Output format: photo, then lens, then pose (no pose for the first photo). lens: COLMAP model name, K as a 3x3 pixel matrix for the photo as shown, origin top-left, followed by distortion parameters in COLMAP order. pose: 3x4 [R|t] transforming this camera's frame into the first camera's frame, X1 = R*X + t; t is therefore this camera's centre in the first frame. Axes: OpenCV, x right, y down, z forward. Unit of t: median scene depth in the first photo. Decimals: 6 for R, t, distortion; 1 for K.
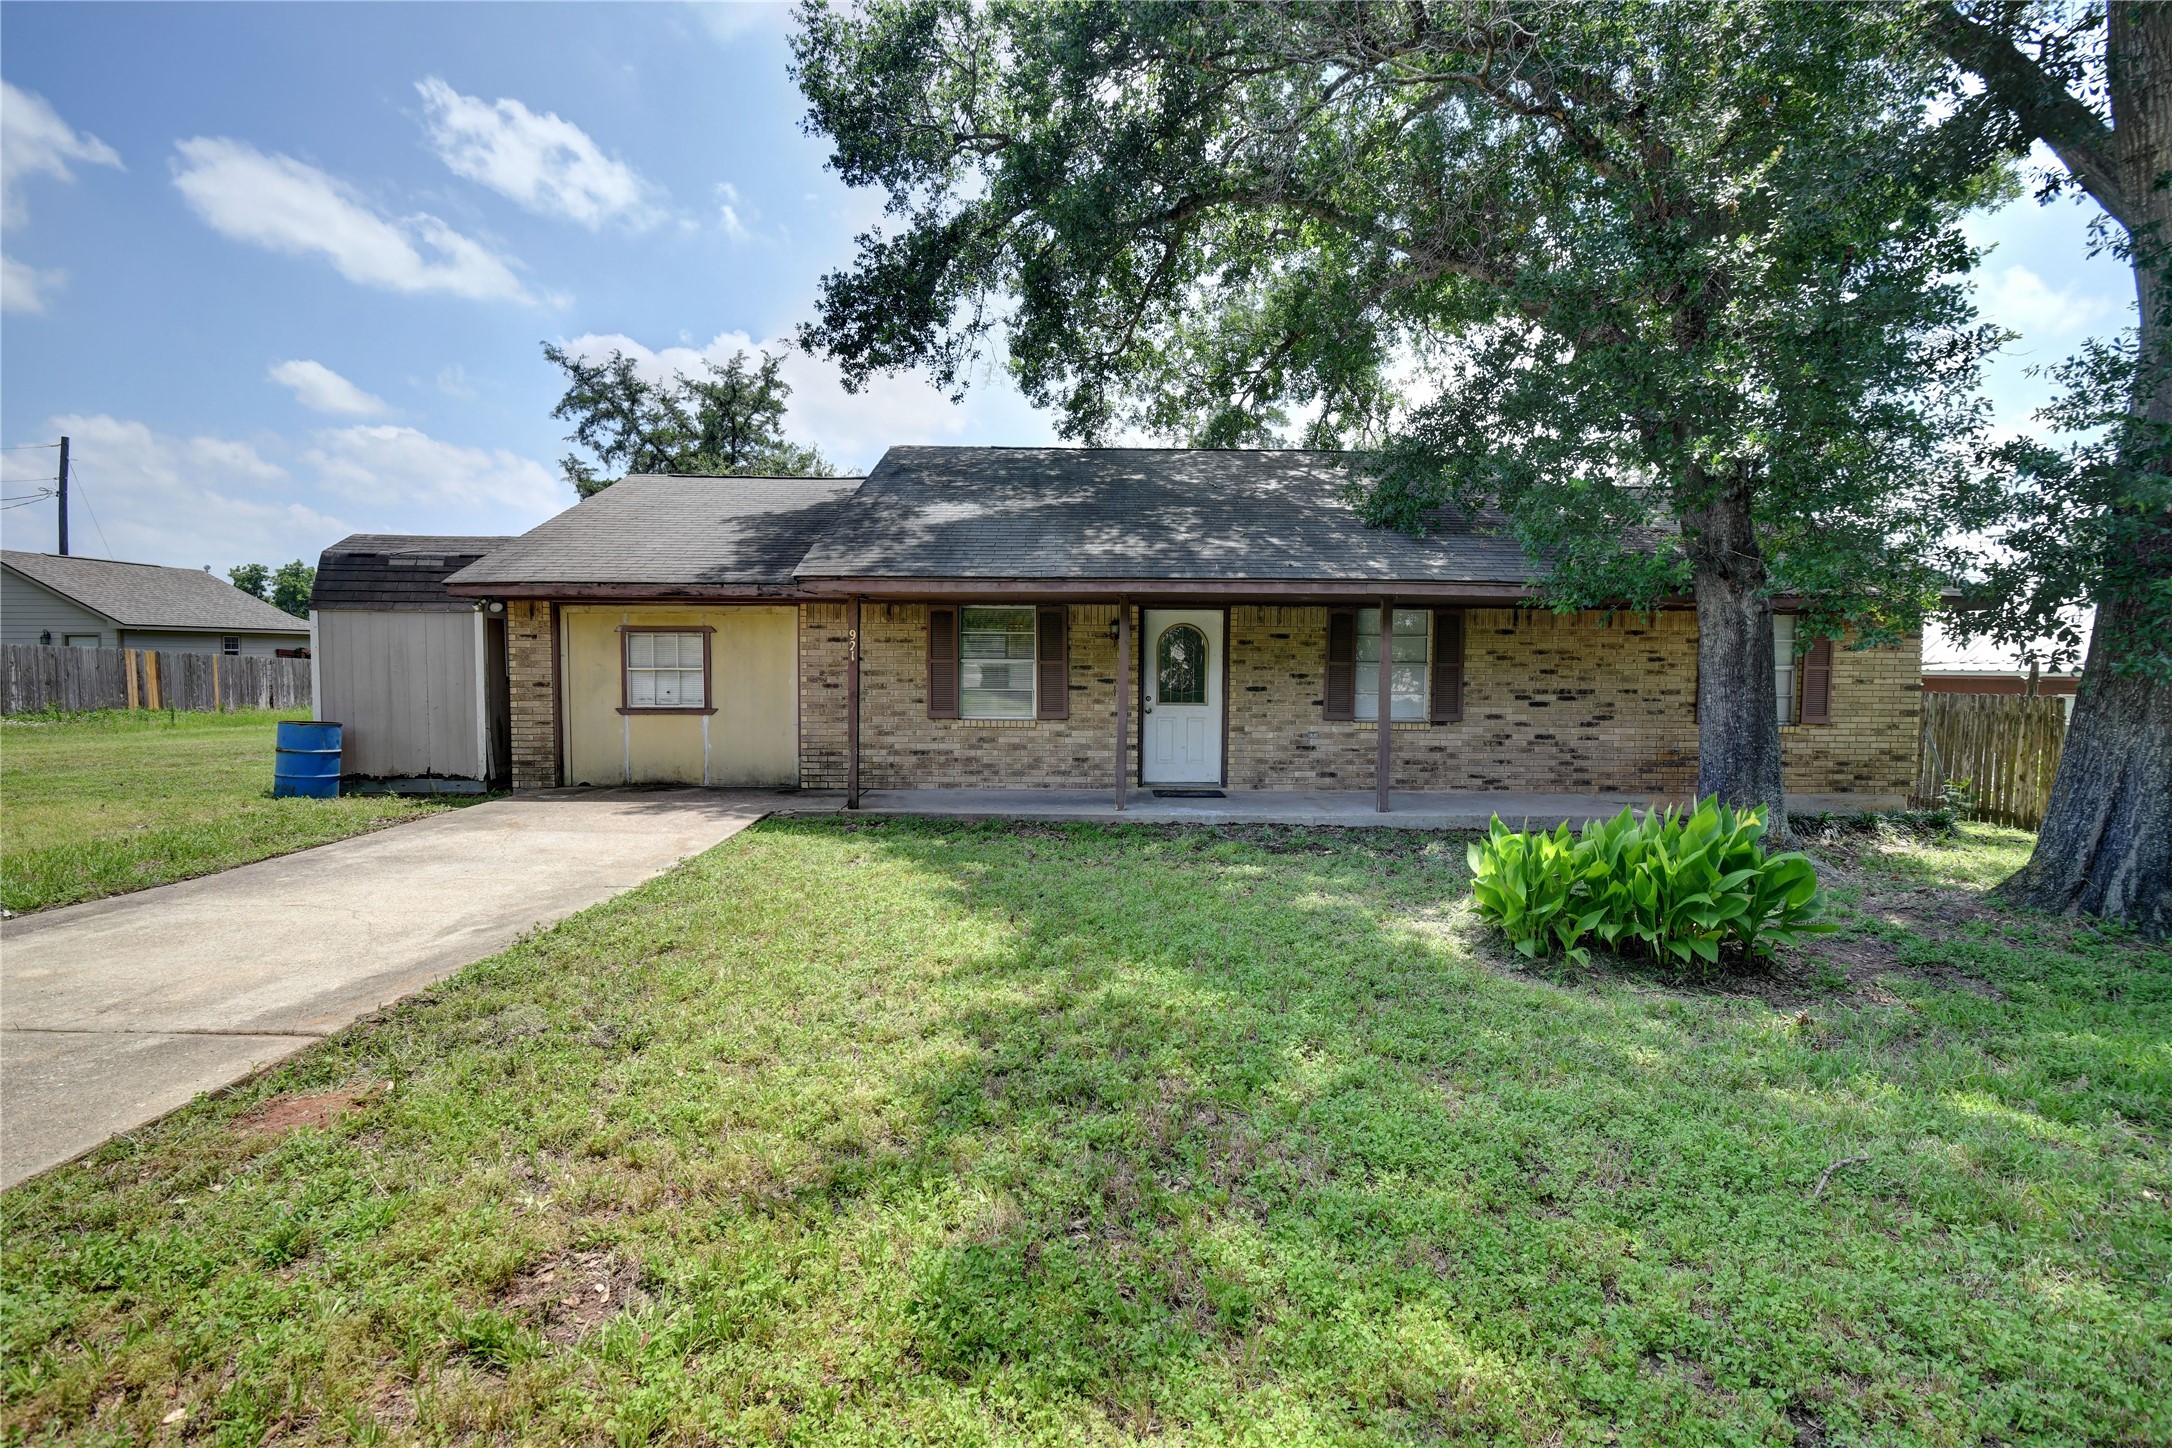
lens RADIAL K [[985.4, 0, 1079.6], [0, 985.4, 711.4], [0, 0, 1]] dist [-0.006163, -0.007168]
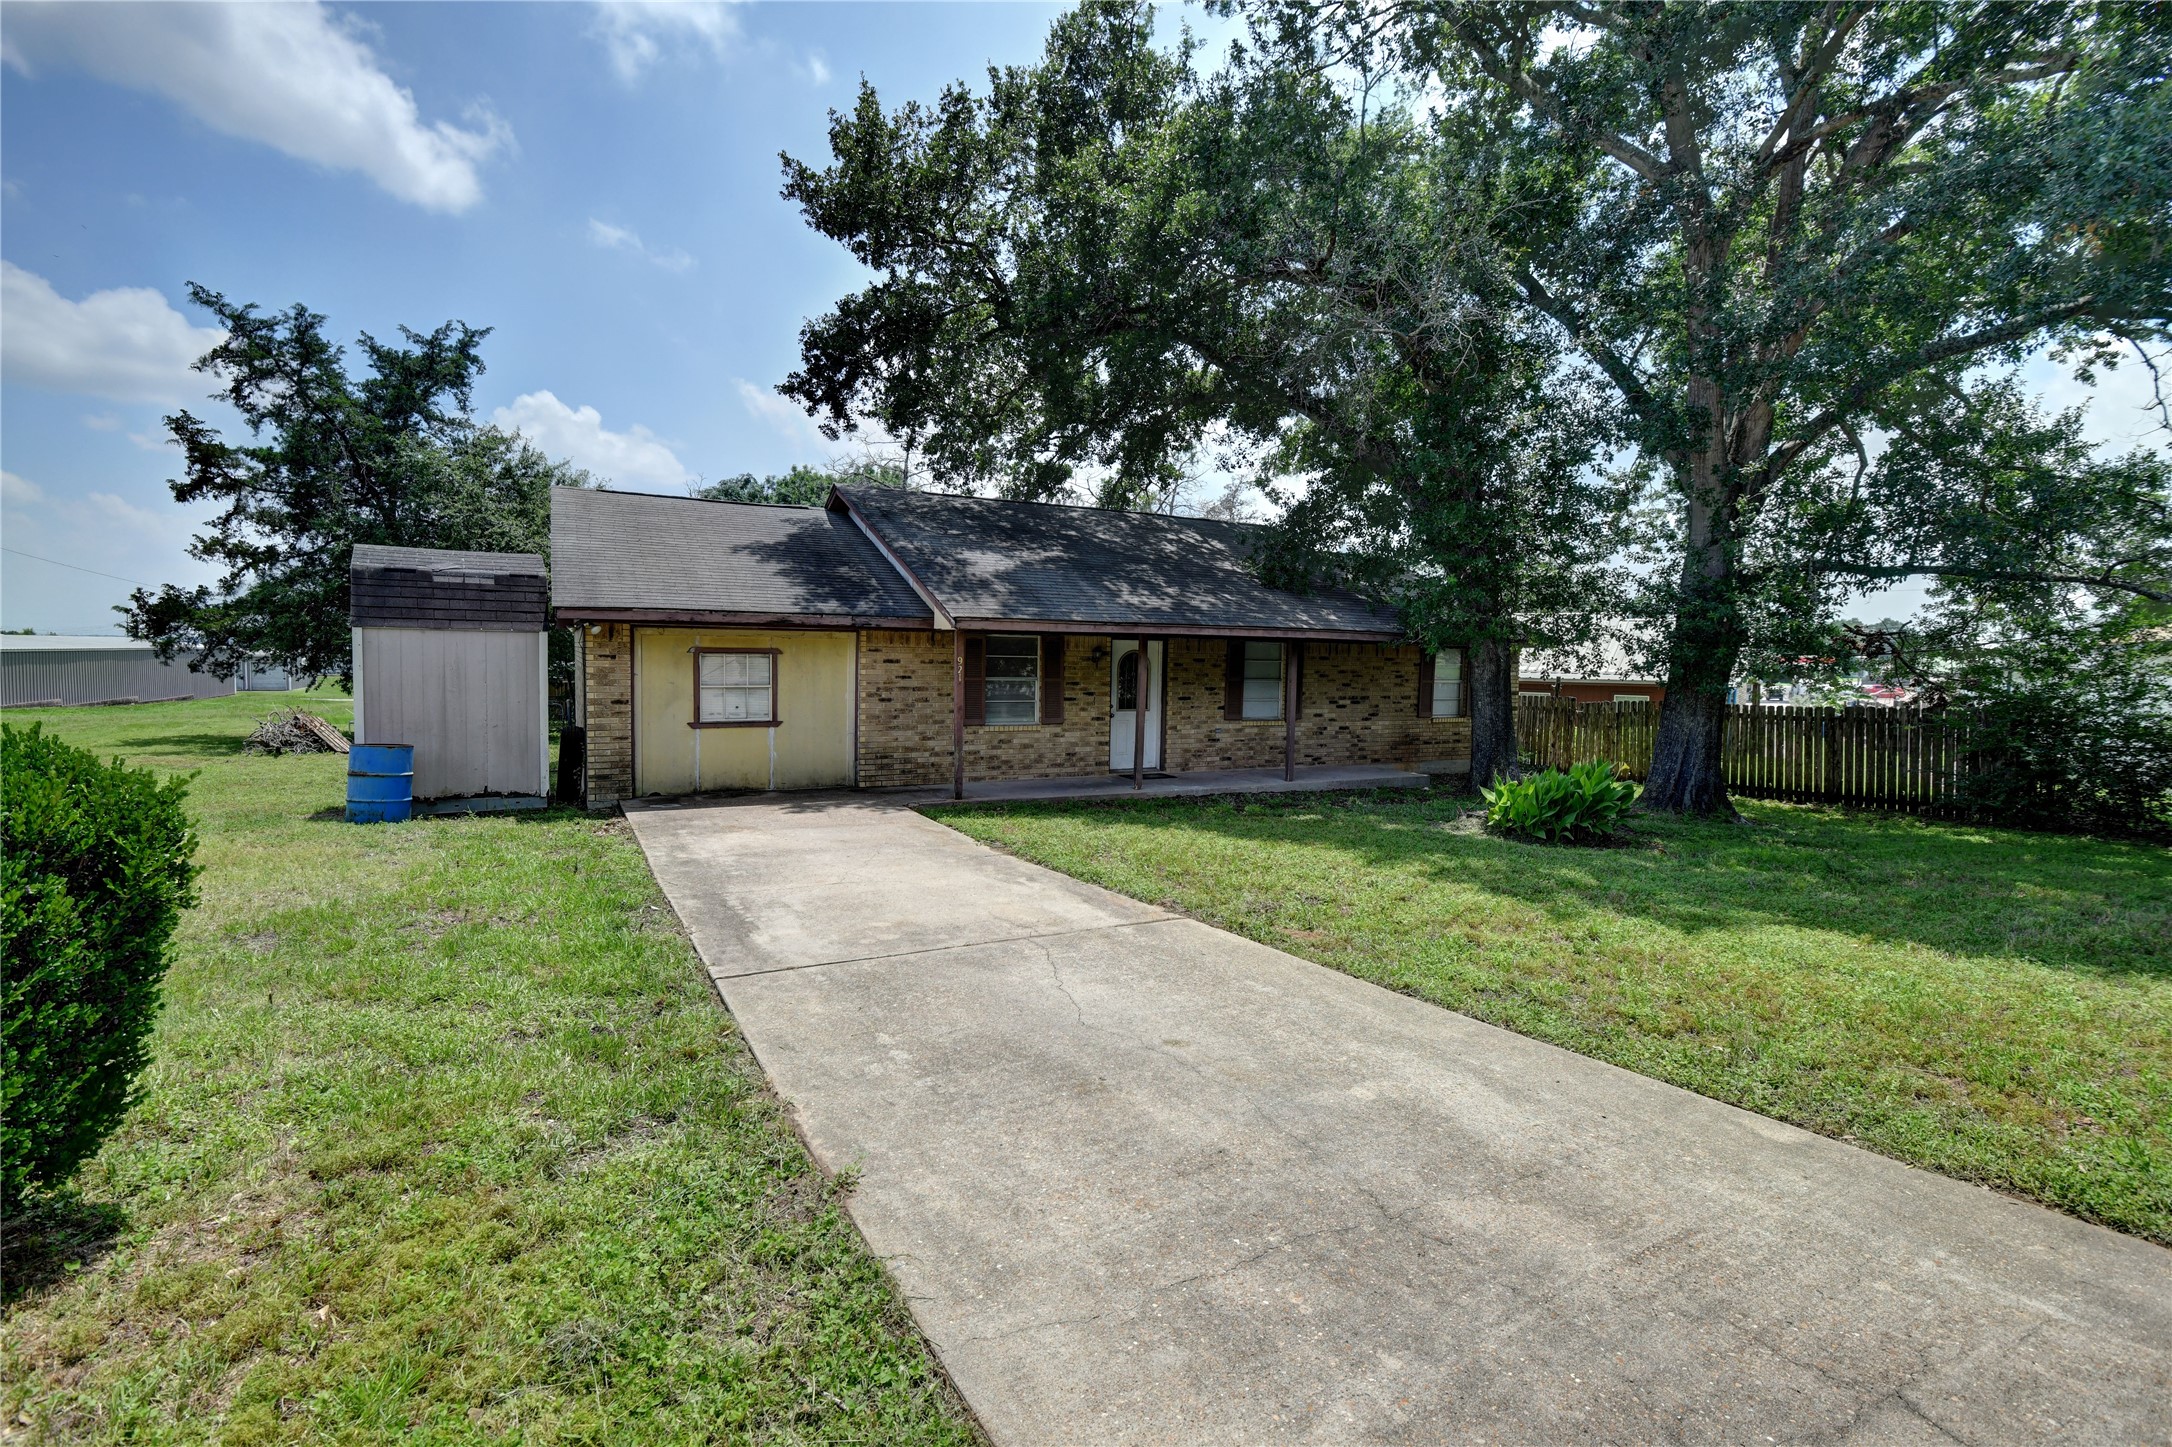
lens RADIAL K [[985.4, 0, 1079.6], [0, 985.4, 710.9], [0, 0, 1]] dist [-0.006163, -0.007168]
pose [[0.891812, -0.016934, 0.452090, -0.574610], [0.014135, 0.999854, 0.009568, -0.020569], [-0.452186, -0.002143, 0.891921, -0.164863]]
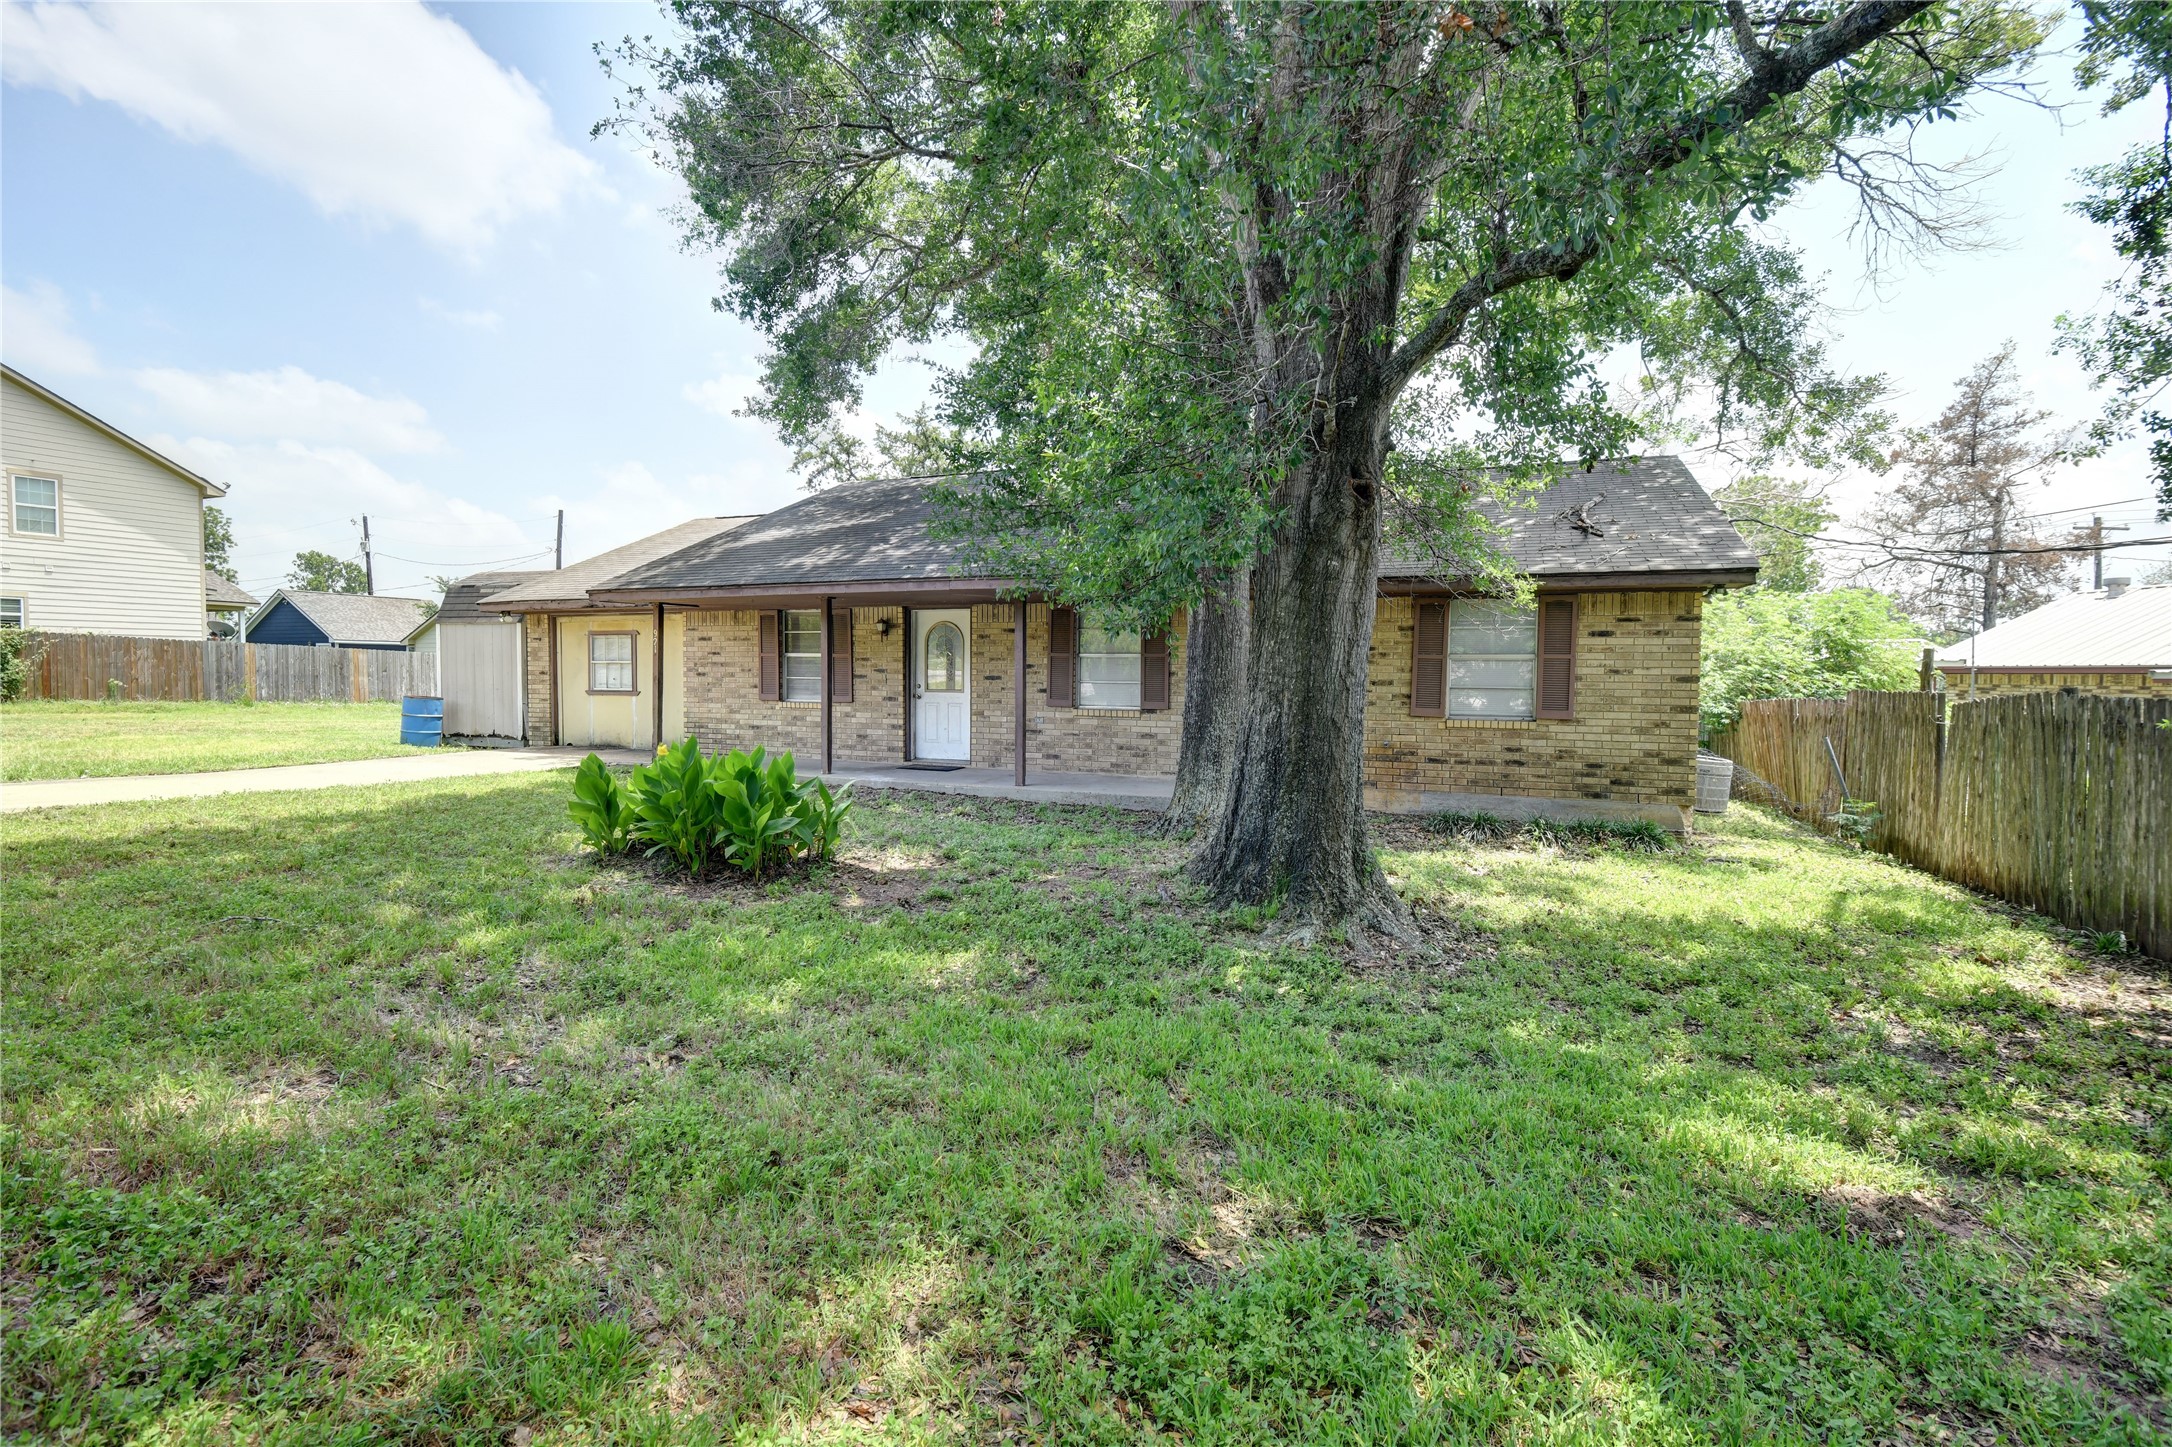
lens RADIAL K [[985.4, 0, 1079.6], [0, 985.4, 710.9], [0, 0, 1]] dist [-0.006163, -0.007168]
pose [[0.916137, 0.016638, -0.400520, 0.720111], [-0.023586, 0.999645, -0.012424, 0.026586], [0.400171, 0.020828, 0.916204, 0.008473]]
